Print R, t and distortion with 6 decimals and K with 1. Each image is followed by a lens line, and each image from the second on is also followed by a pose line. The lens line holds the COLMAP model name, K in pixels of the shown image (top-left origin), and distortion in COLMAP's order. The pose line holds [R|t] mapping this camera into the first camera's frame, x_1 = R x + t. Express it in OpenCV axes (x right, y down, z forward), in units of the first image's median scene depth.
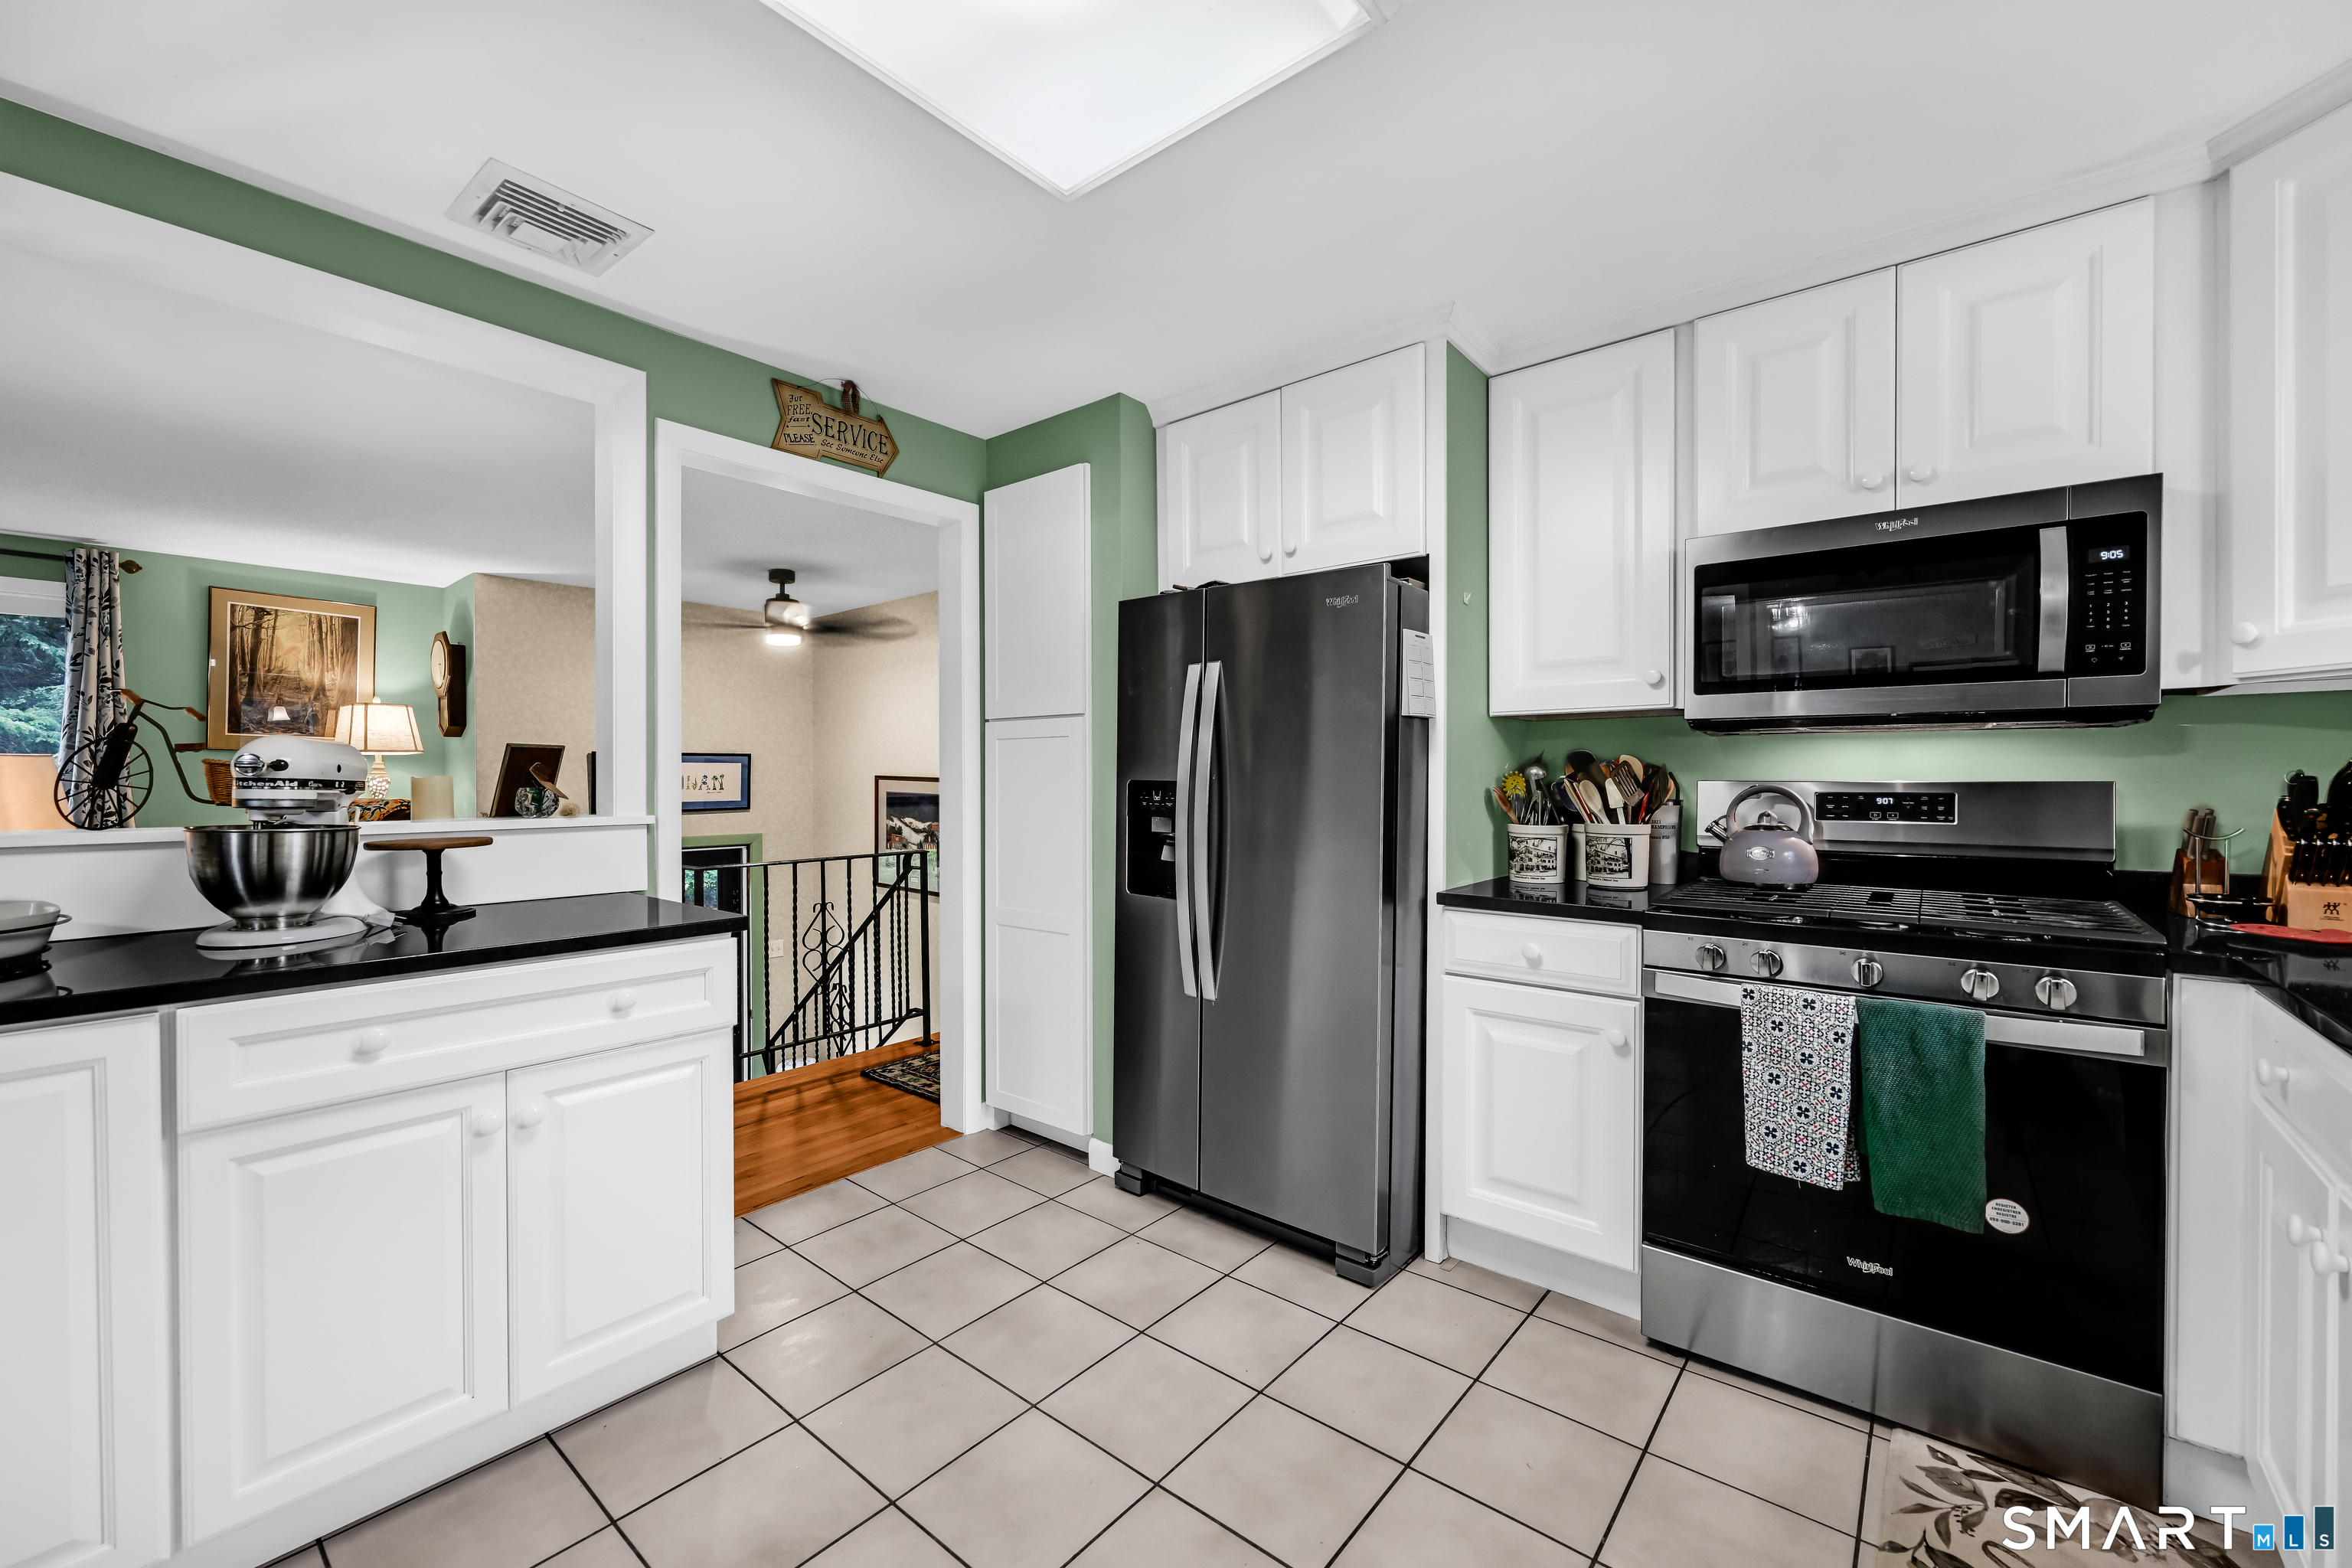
lens RADIAL K [[936.5, 0, 1169.3], [0, 936.5, 785.6], [0, 0, 1]] dist [-0.000078, 0.000185]
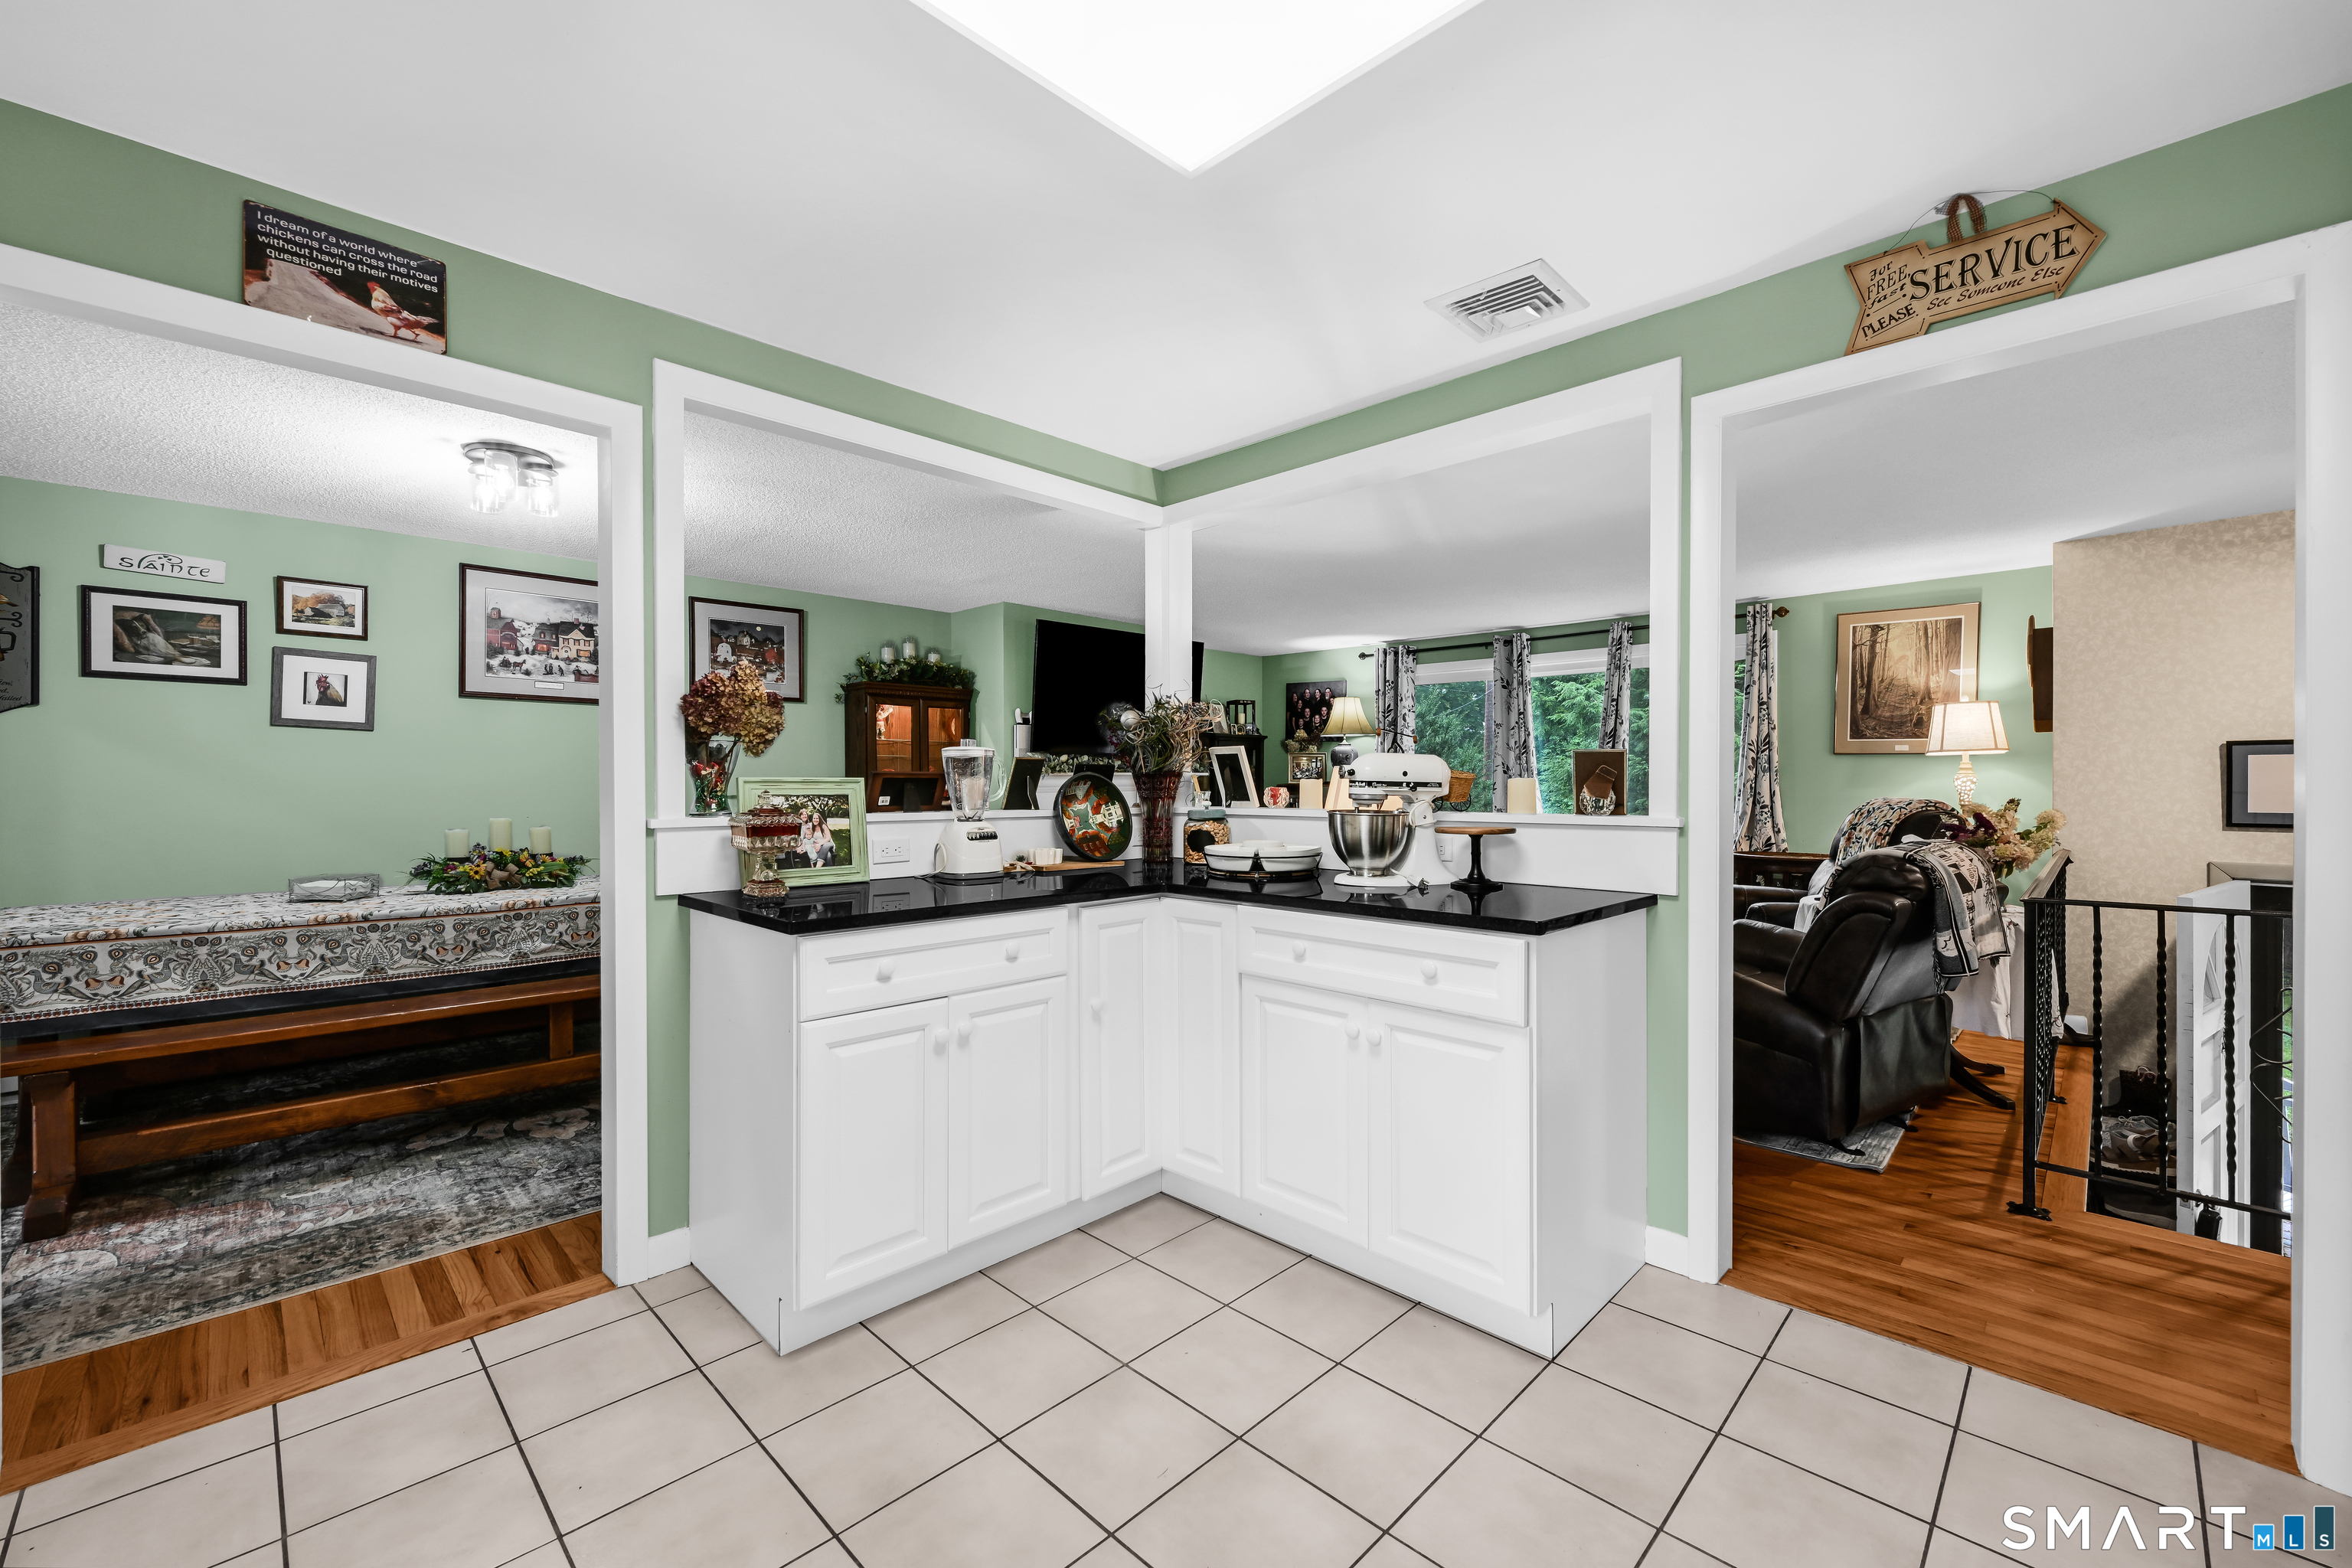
lens RADIAL K [[936.5, 0, 1176.3], [0, 936.5, 788.0], [0, 0, 1]] dist [-0.000078, 0.000185]
pose [[-0.077980, 0.008766, -0.996916, 0.351672], [-0.004742, 0.999947, 0.009163, -0.004350], [0.996944, 0.005441, -0.077934, 0.446870]]
